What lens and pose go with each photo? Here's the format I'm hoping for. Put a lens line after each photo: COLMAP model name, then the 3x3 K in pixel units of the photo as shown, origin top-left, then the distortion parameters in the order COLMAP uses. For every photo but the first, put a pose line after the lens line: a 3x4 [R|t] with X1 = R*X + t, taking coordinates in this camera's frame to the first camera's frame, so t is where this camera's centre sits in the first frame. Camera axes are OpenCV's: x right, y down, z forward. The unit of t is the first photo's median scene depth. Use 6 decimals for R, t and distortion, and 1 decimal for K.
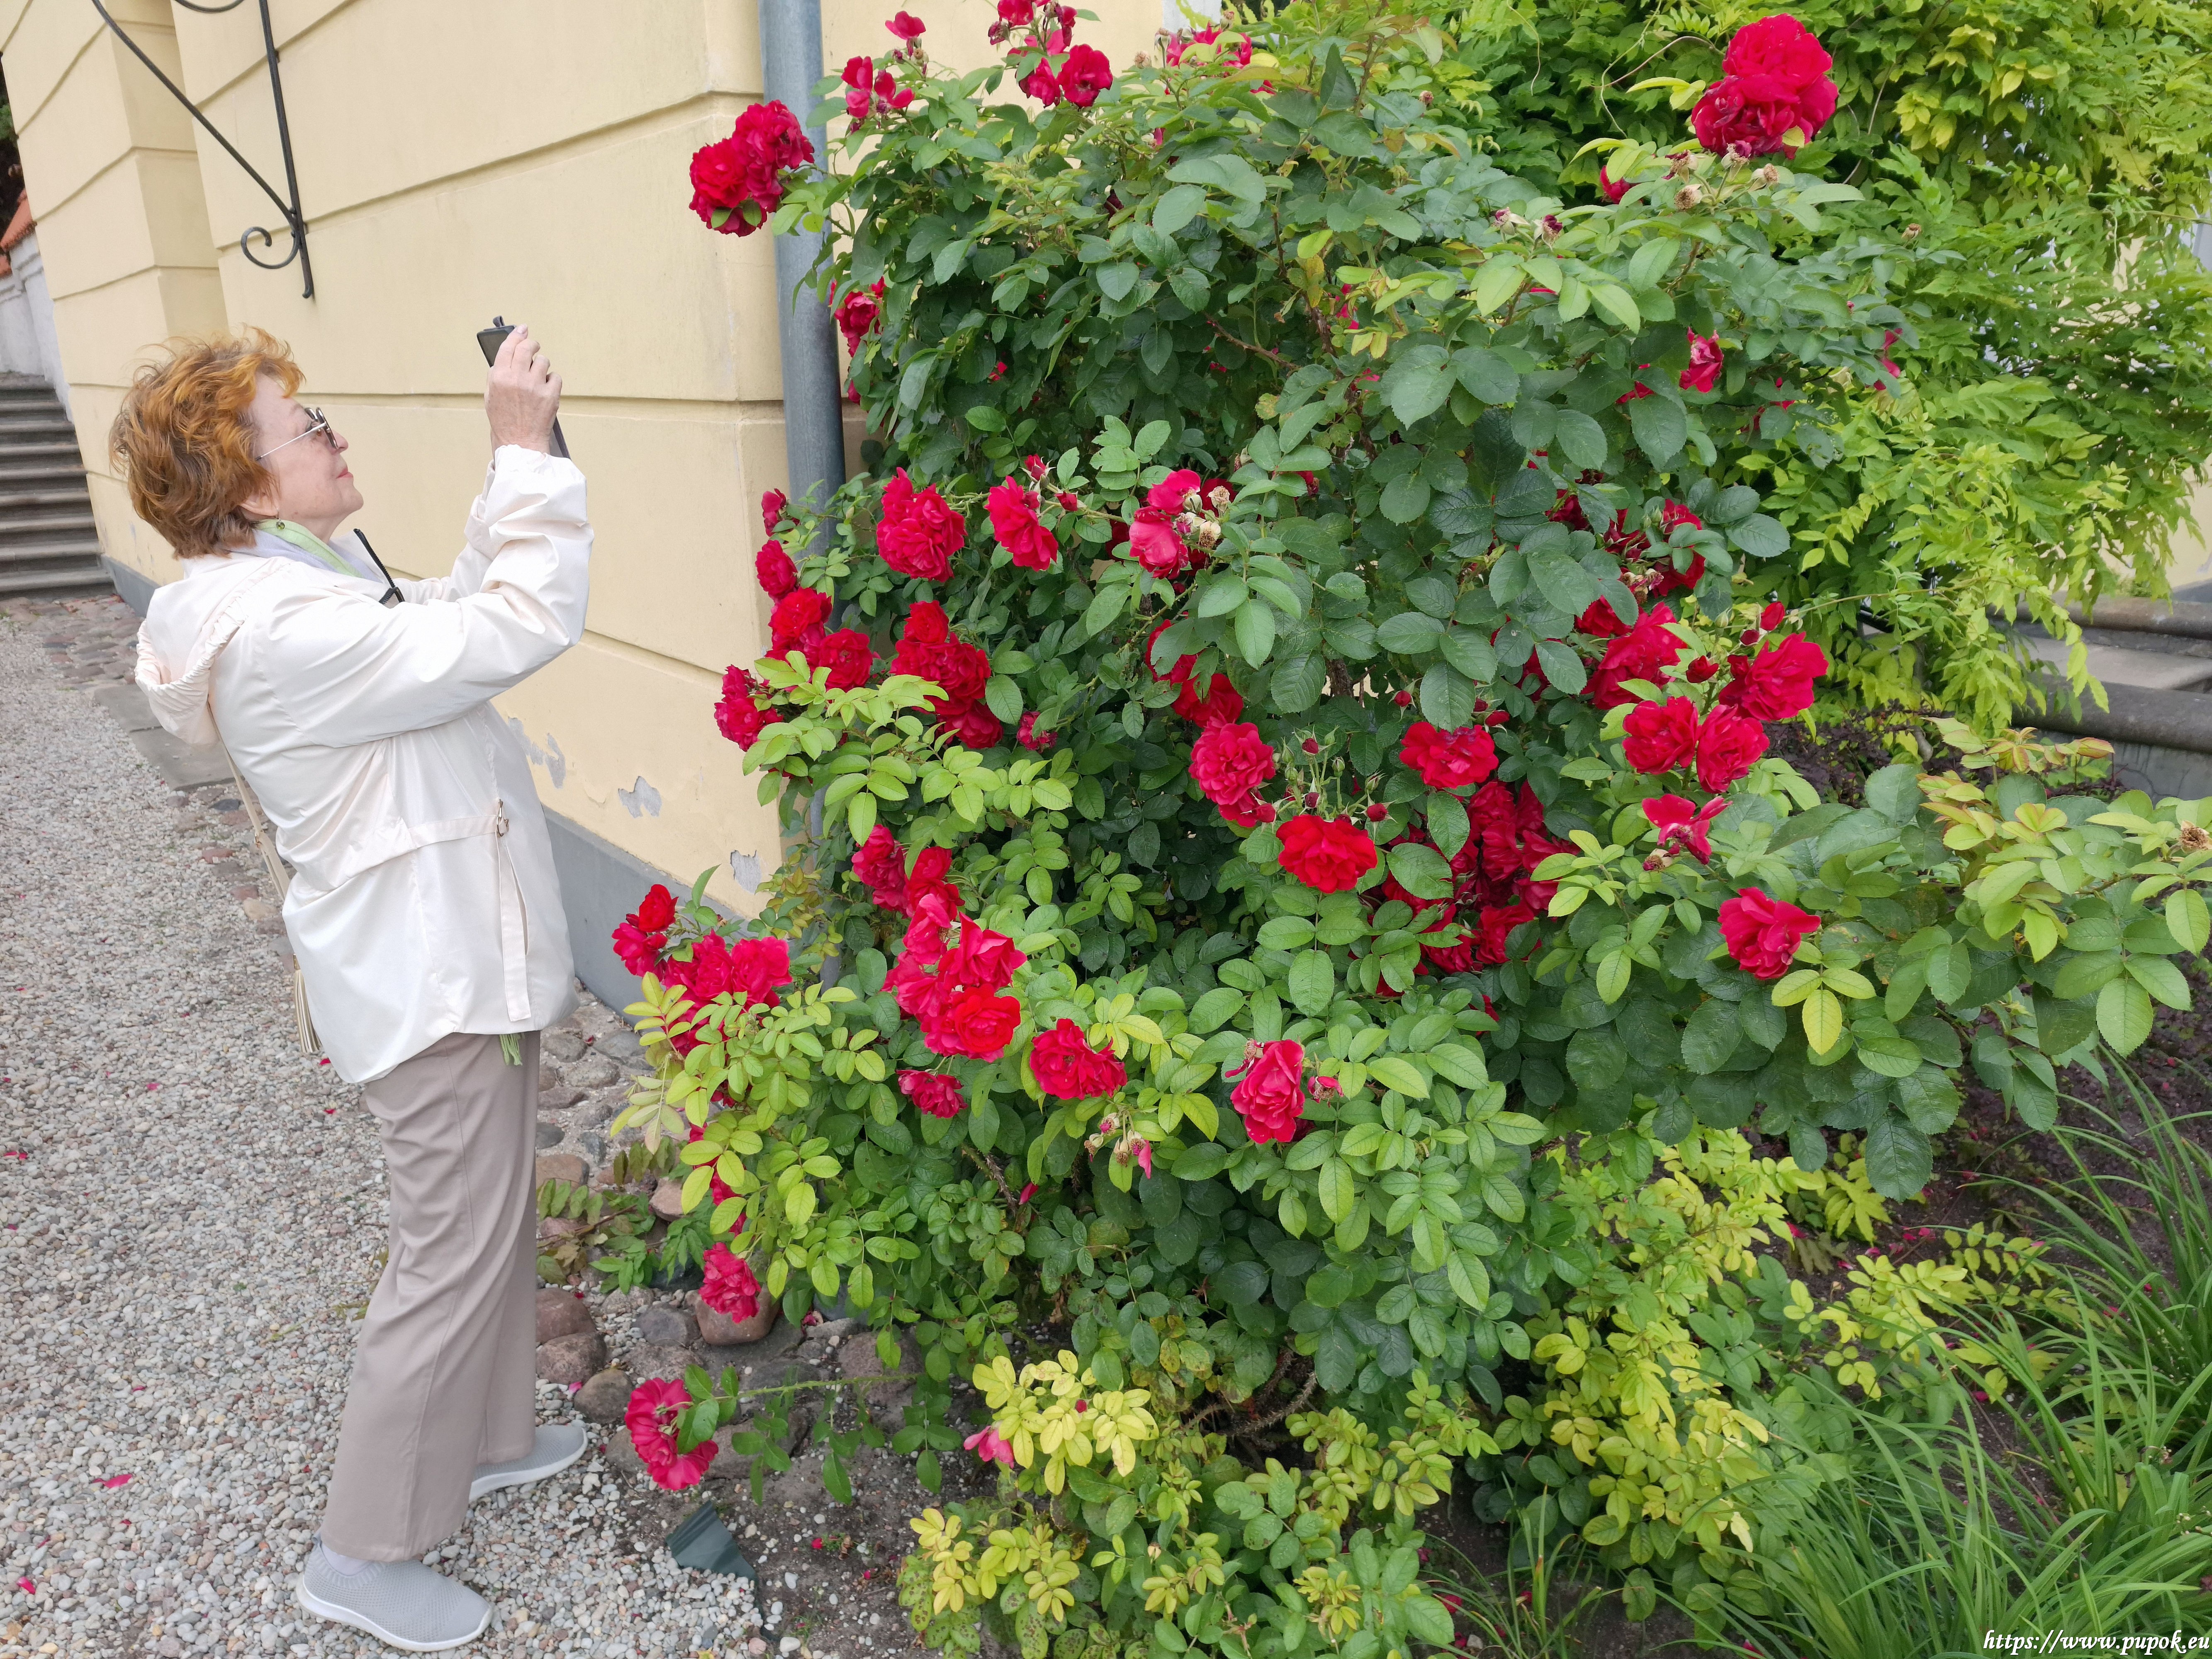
lens RADIAL K [[1466.2, 0, 1106.0], [0, 1466.2, 829.5], [0, 0, 1]] dist [0.000471, -0.060288]
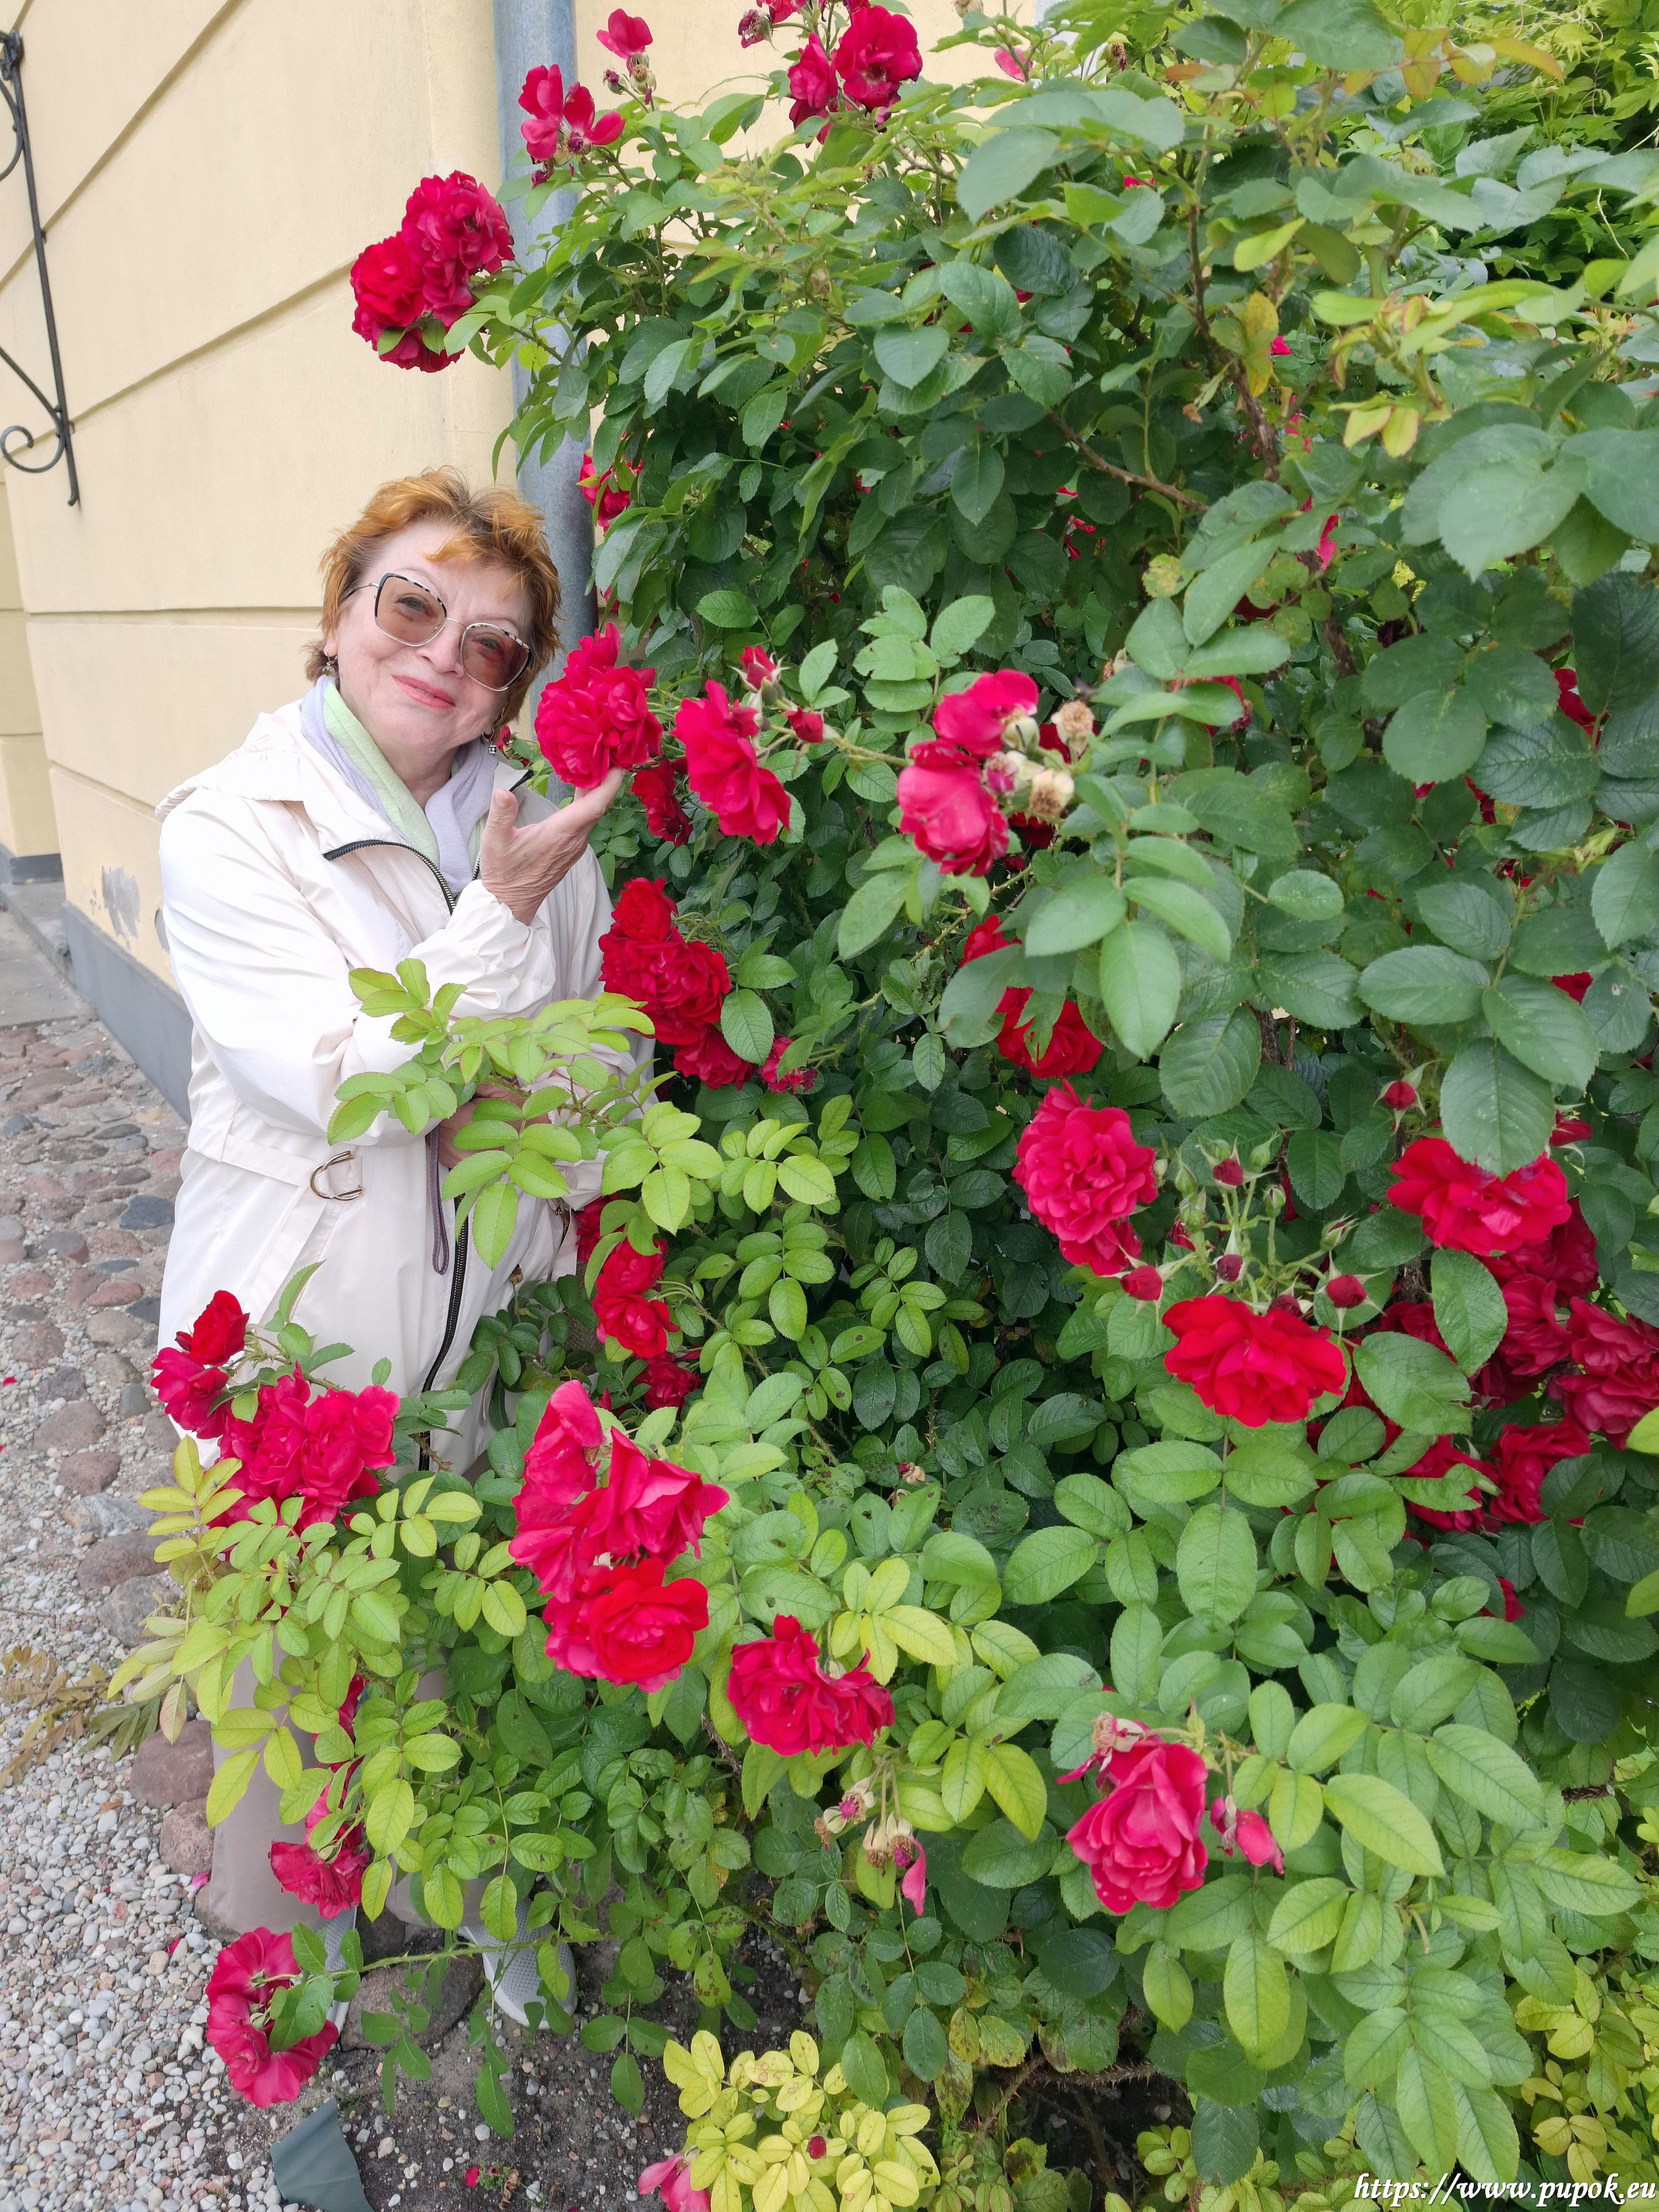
lens RADIAL K [[1482.4, 0, 861.2], [0, 1482.4, 1040.2], [0, 0, 1]] dist [-0.029641, -0.001960]
pose [[0.997747, 0.026445, -0.061652, 0.027175], [-0.027725, 0.999416, -0.019989, -0.075373], [0.061088, 0.021653, 0.997898, 0.347358]]
